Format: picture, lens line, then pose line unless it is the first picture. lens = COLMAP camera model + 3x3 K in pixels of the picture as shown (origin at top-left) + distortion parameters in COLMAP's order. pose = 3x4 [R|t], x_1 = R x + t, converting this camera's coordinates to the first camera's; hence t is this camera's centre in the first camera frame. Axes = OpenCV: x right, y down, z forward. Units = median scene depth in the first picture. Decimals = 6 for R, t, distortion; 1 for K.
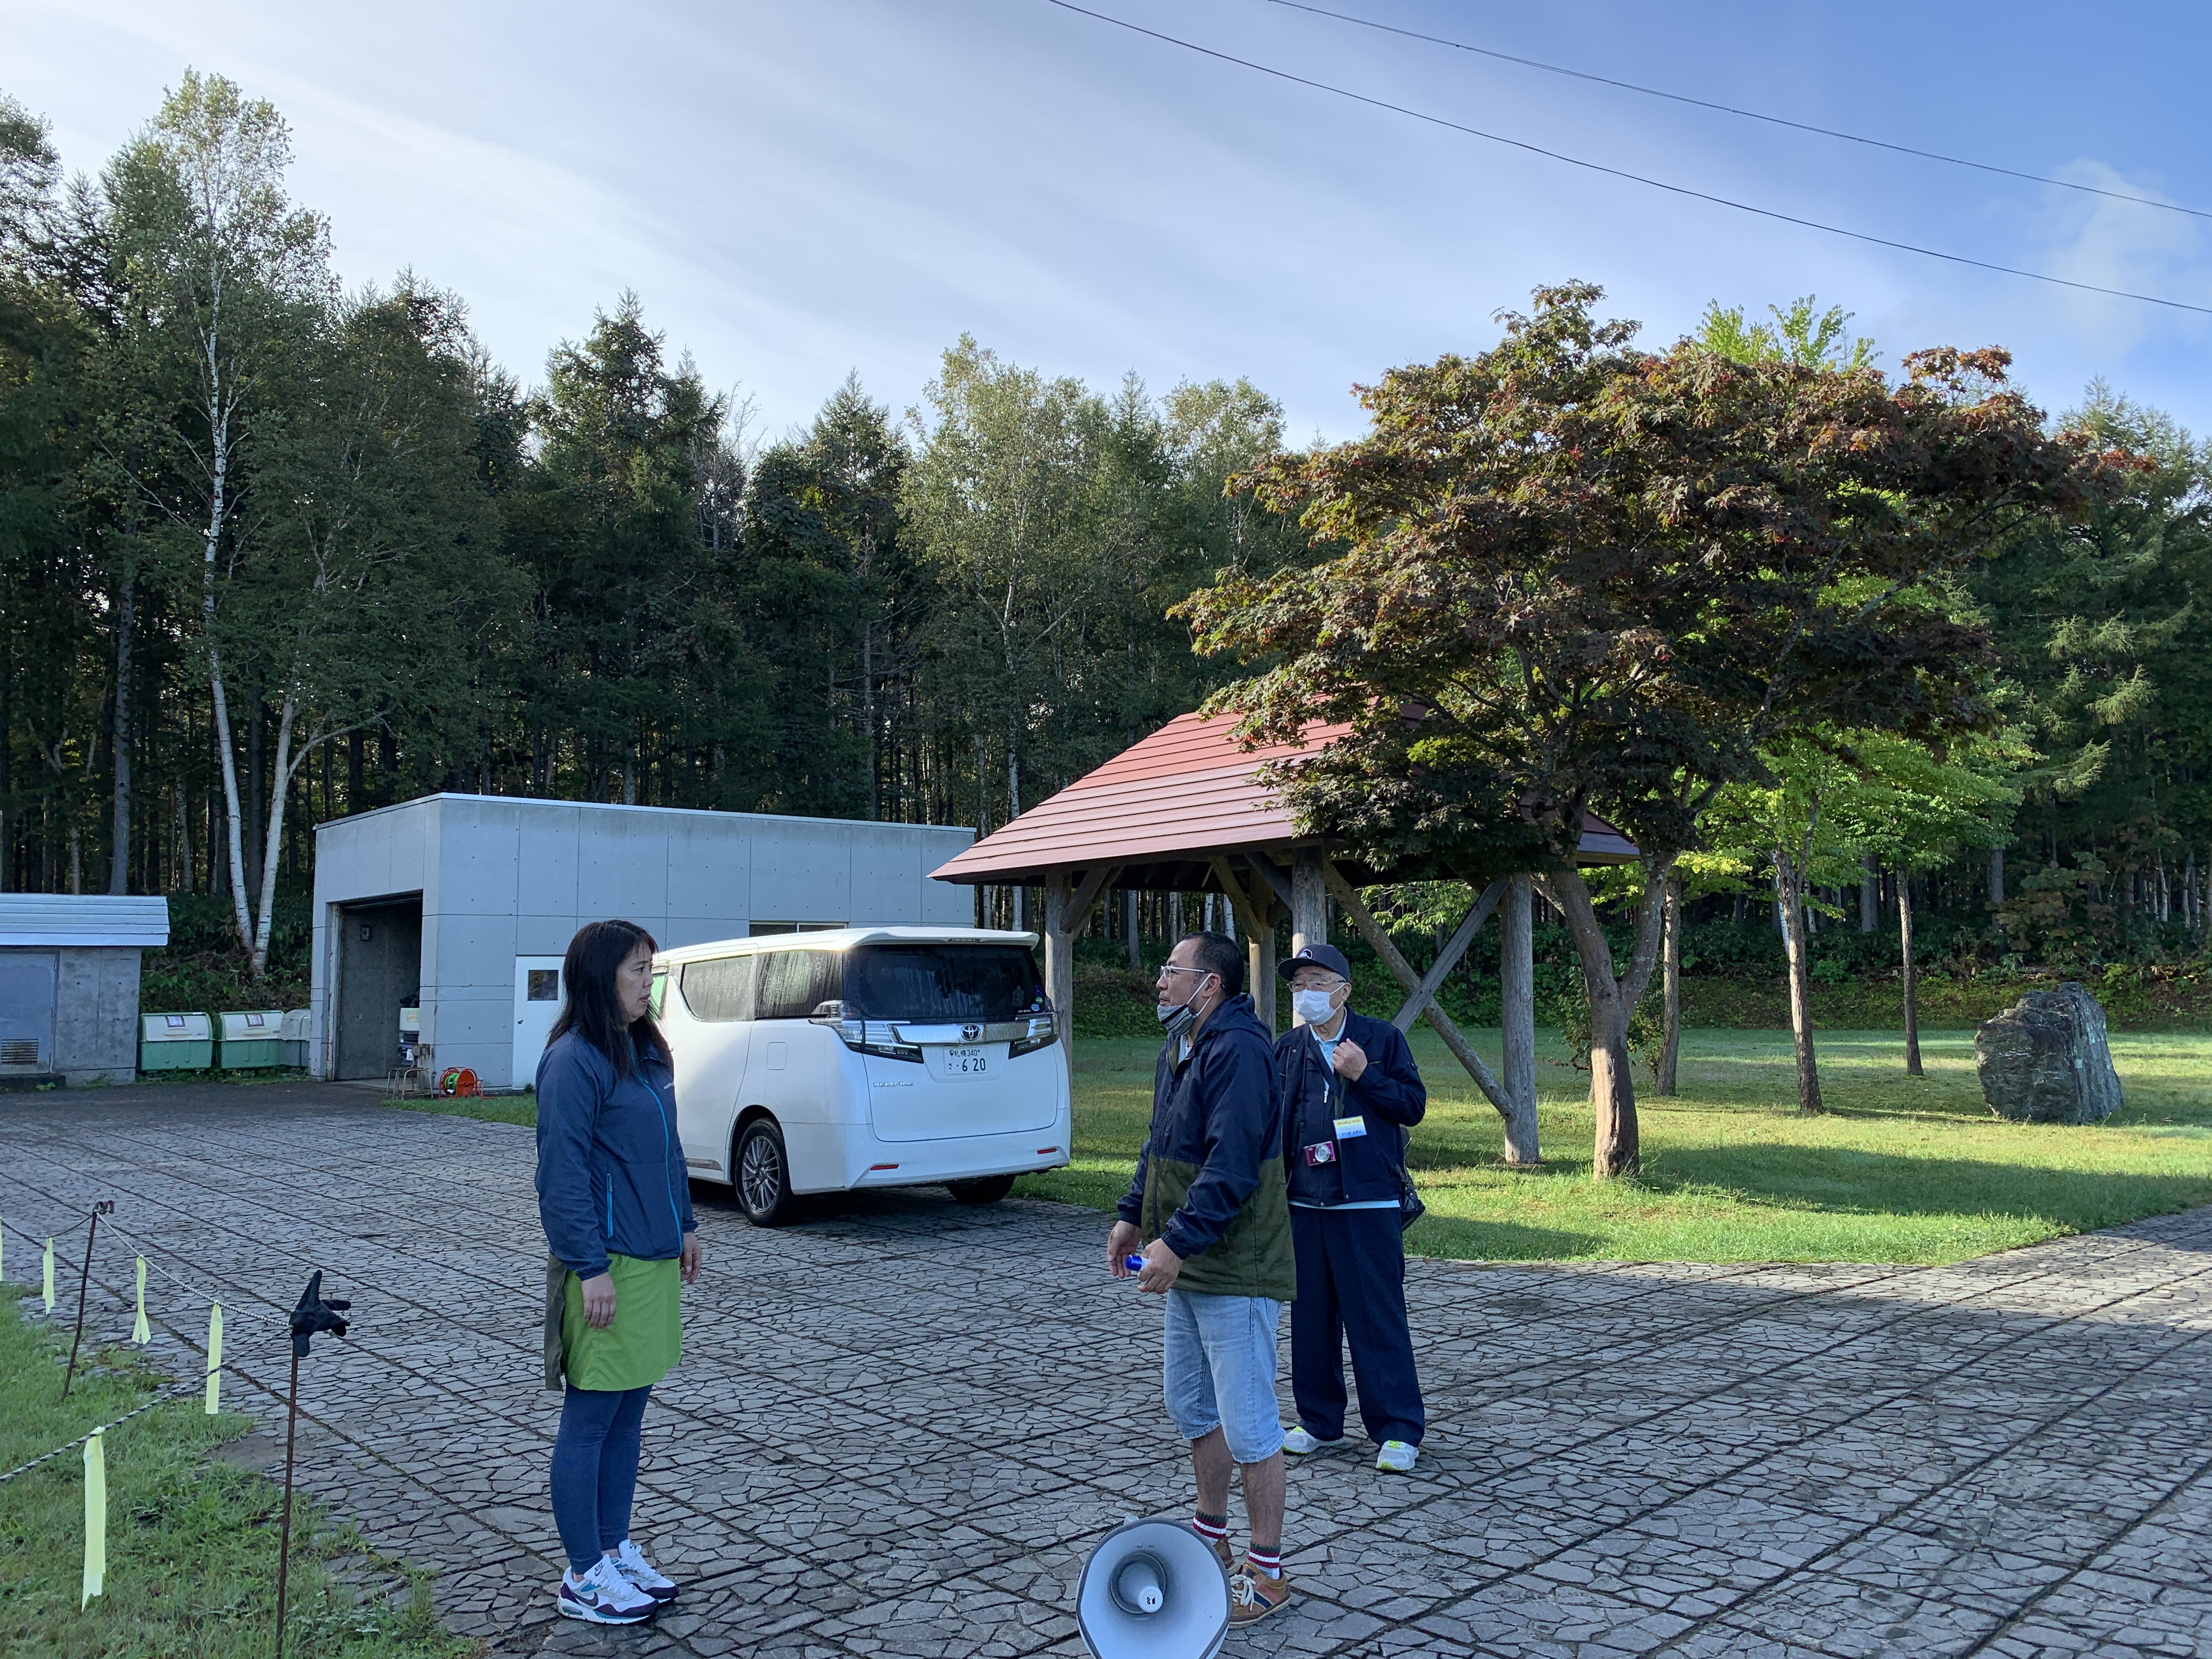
lens RADIAL K [[1681.4, 0, 1108.8], [0, 1681.4, 825.7], [0, 0, 1]] dist [0.008457, -0.004622]
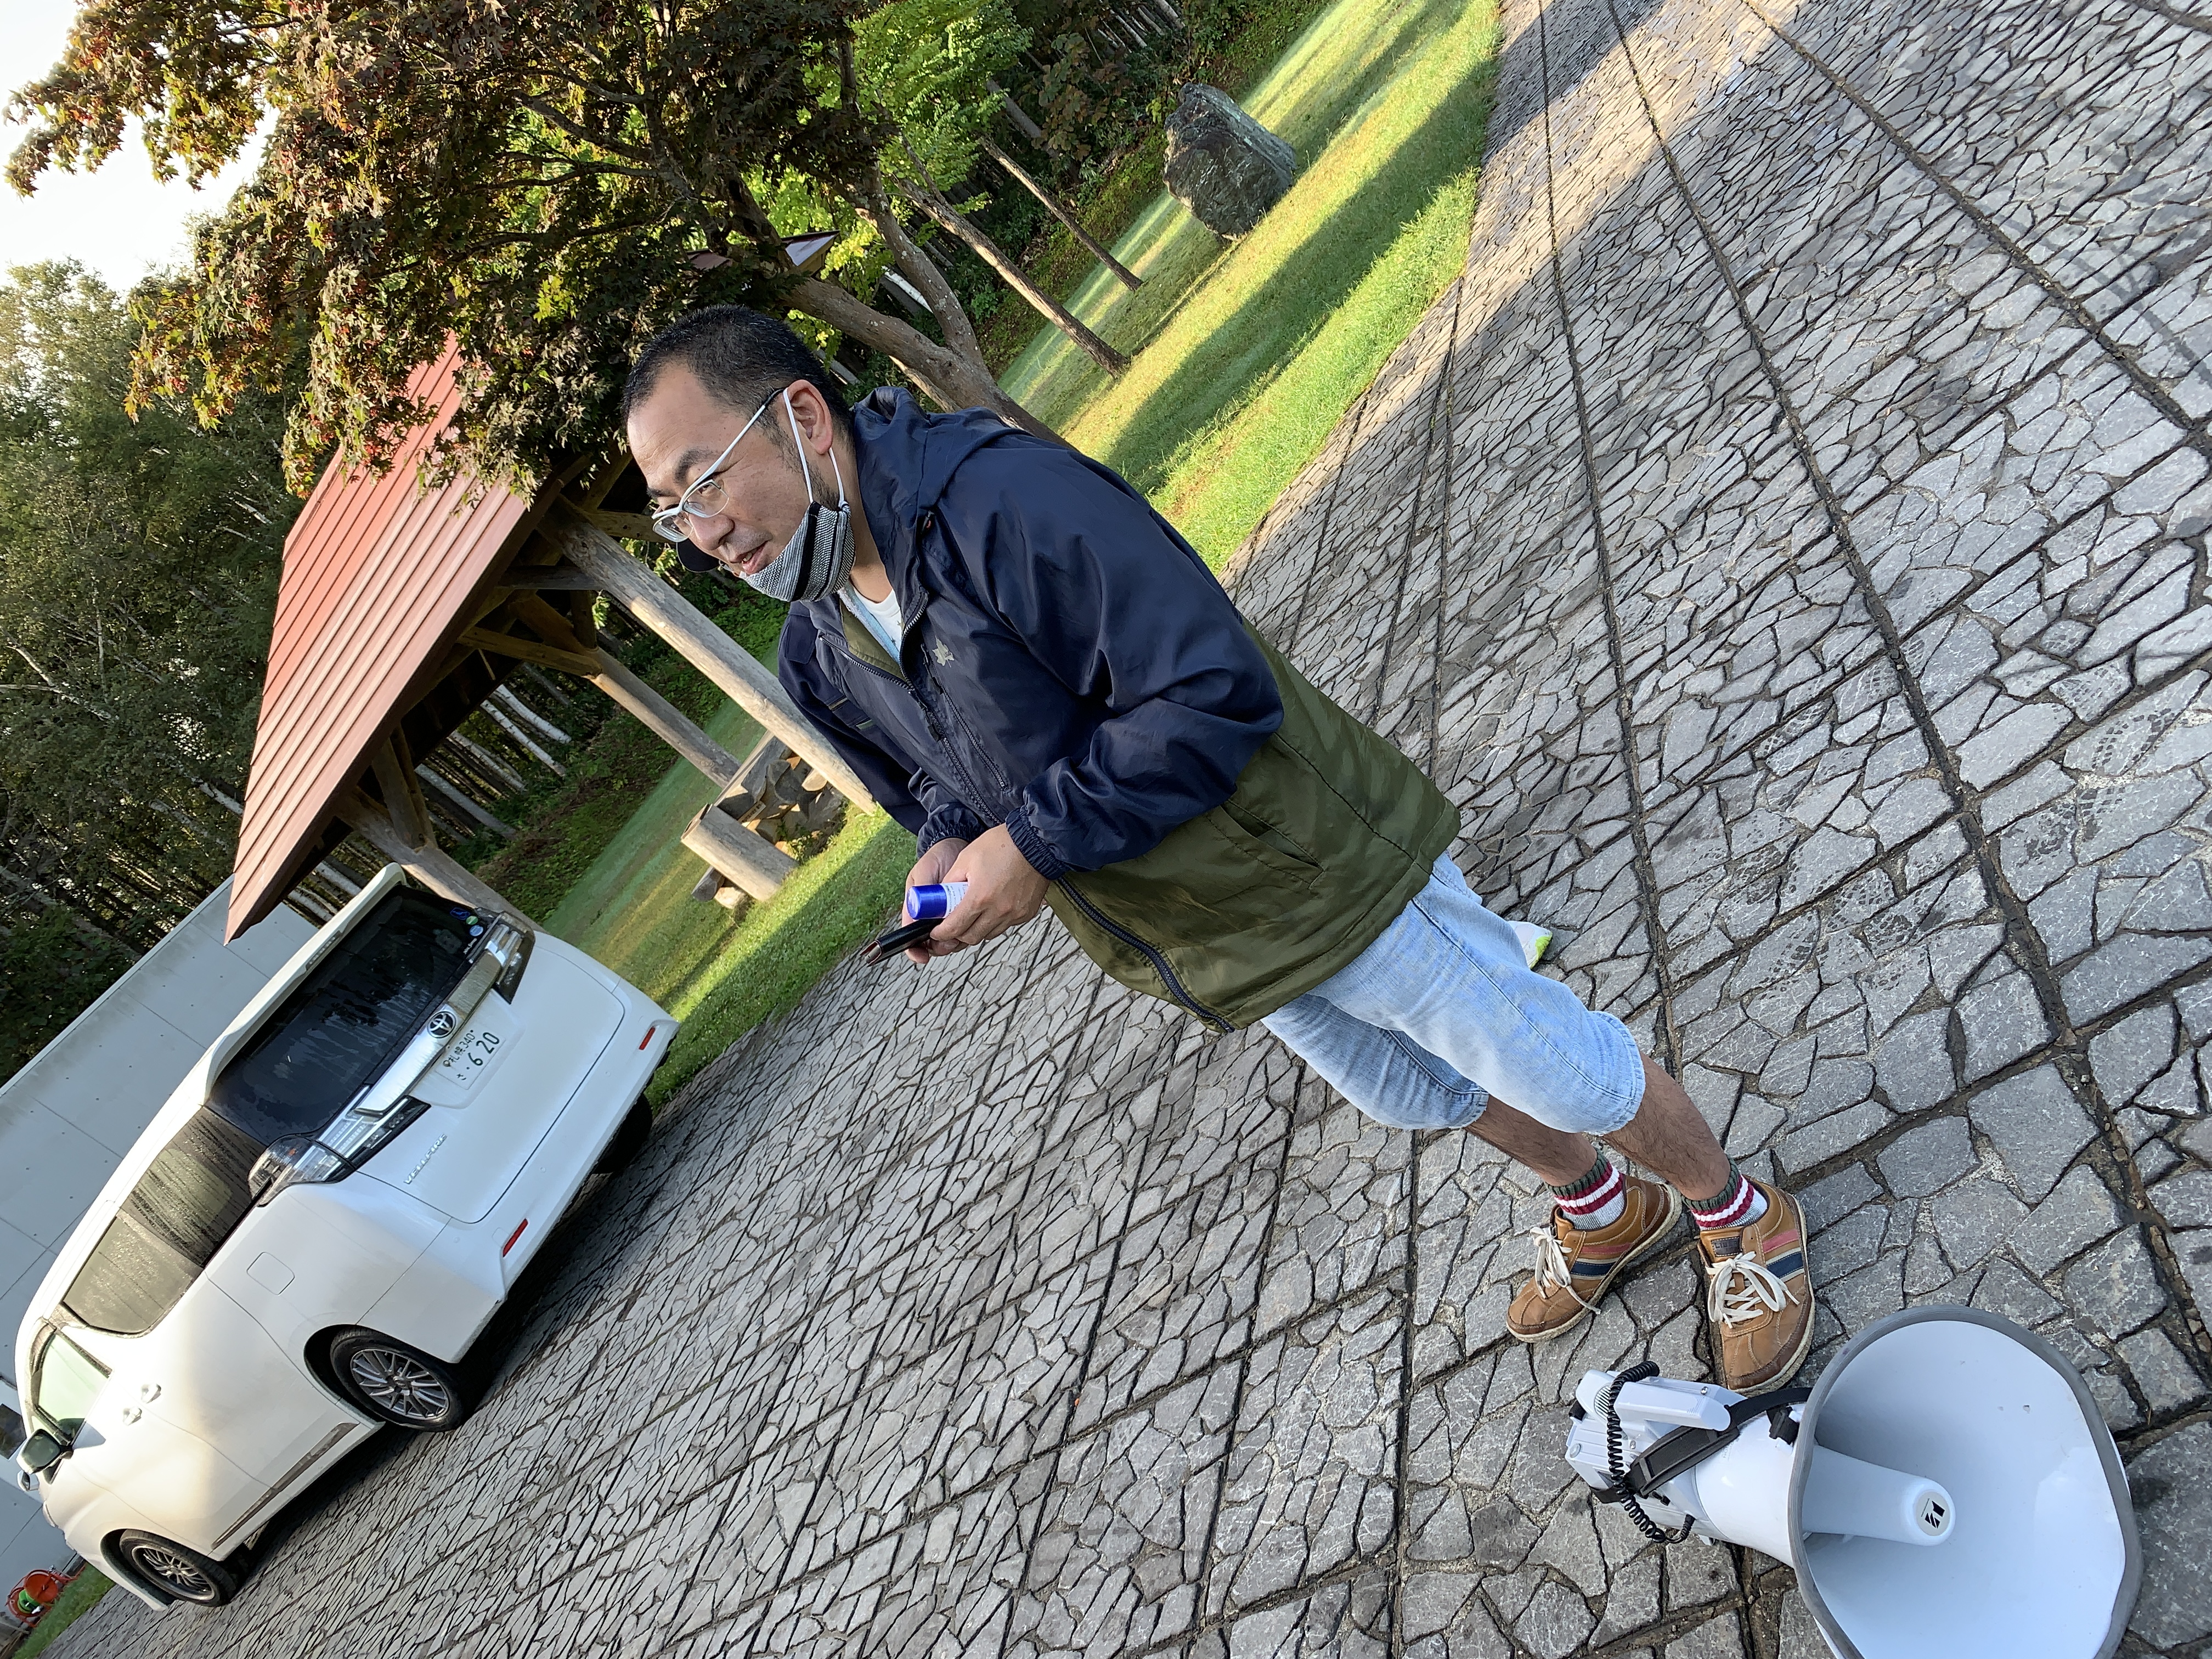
lens RADIAL K [[1712.1, 0, 1099.2], [0, 1712.1, 820.8], [0, 0, 1]] dist [0.006537, -0.005382]
pose [[0.598415, -0.766545, 0.233040, -0.035242], [0.696633, 0.641495, 0.321228, 0.054154], [-0.395730, -0.029884, 0.917881, 0.416425]]
